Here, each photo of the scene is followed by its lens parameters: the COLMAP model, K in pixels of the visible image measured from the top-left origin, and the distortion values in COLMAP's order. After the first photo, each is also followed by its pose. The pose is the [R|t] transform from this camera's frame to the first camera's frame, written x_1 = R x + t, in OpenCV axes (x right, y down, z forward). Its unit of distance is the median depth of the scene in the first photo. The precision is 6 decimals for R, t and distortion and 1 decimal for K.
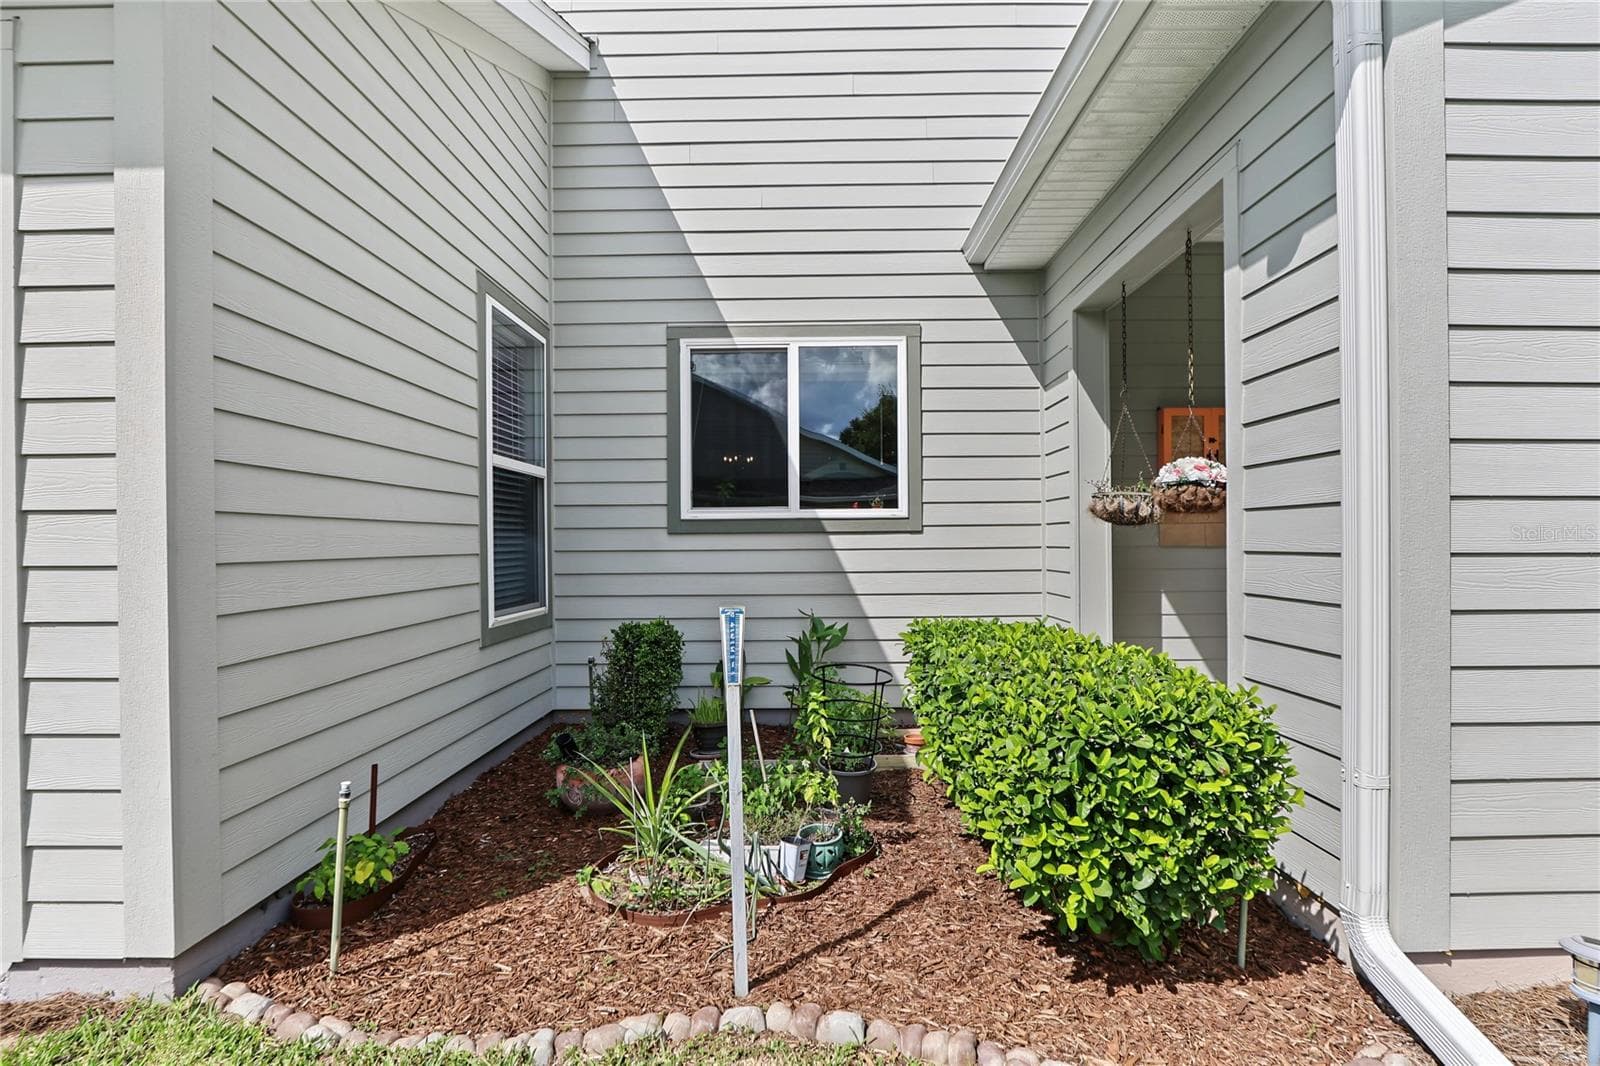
lens RADIAL K [[748.1, 0, 804.4], [0, 748.1, 535.7], [0, 0, 1]] dist [-0.012602, 0.000696]
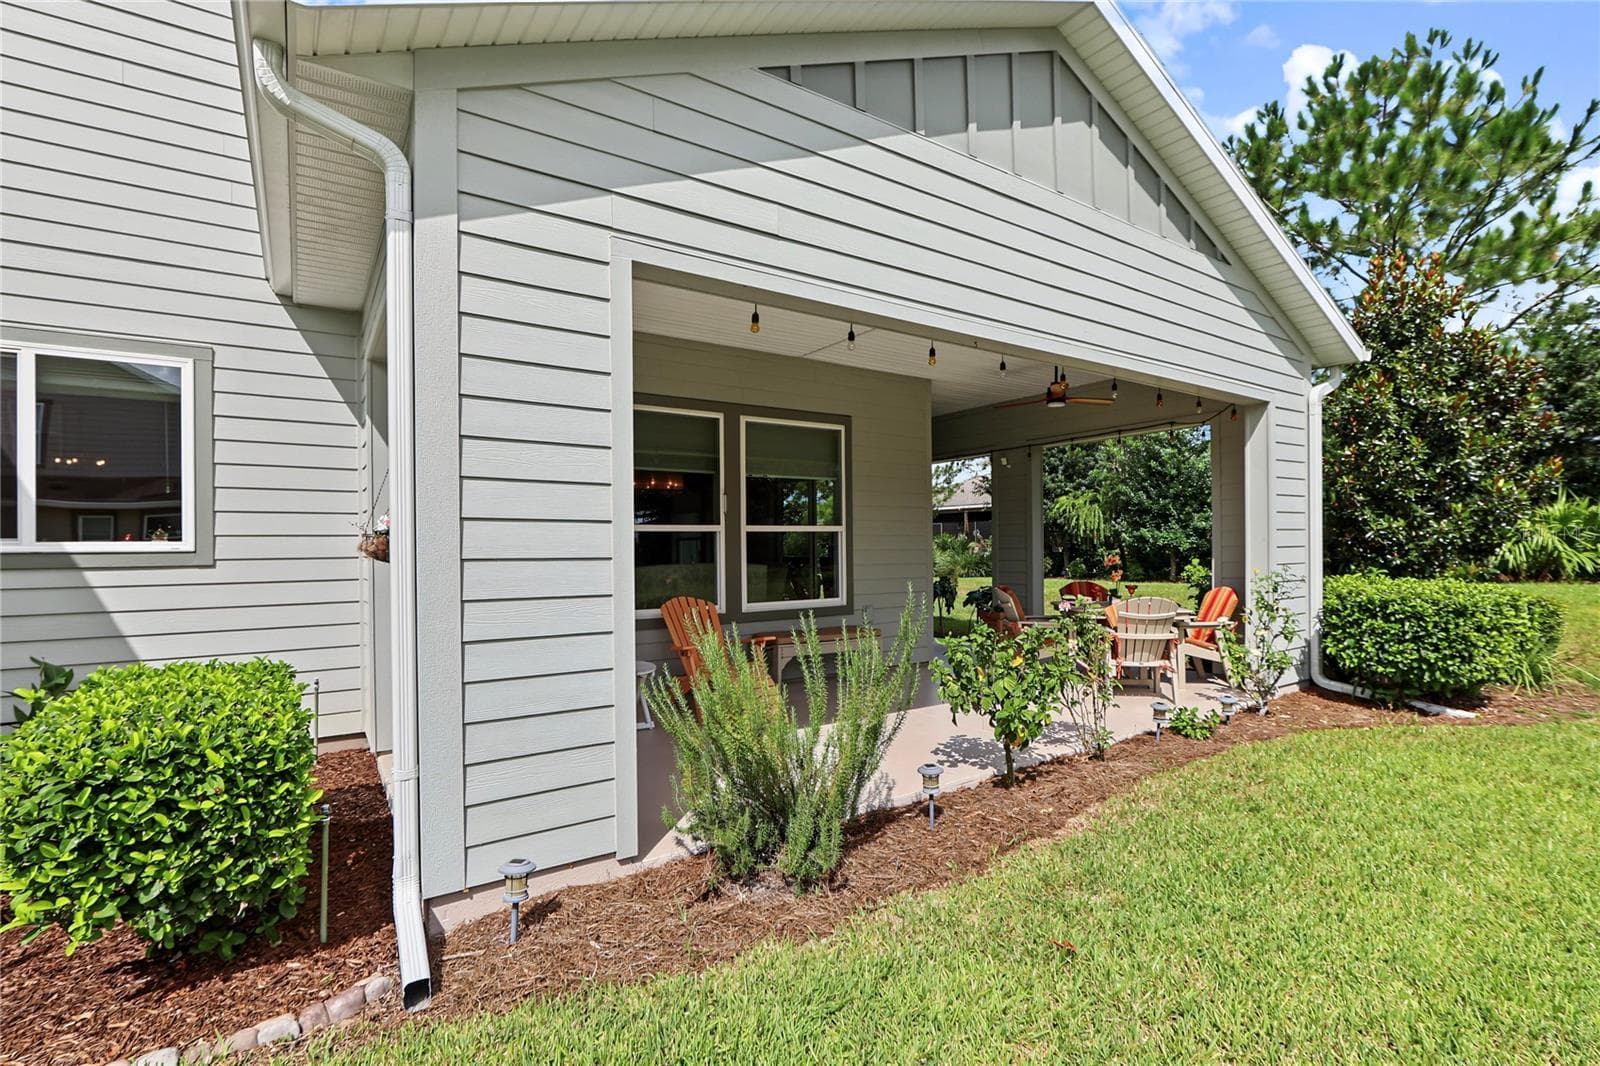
lens RADIAL K [[748.1, 0, 800.7], [0, 748.1, 540.3], [0, 0, 1]] dist [-0.012602, 0.000696]
pose [[0.824224, 0.005527, 0.566237, 0.239072], [-0.000588, 0.999960, -0.008905, -0.030313], [-0.566264, 0.007007, 0.824194, -0.200101]]
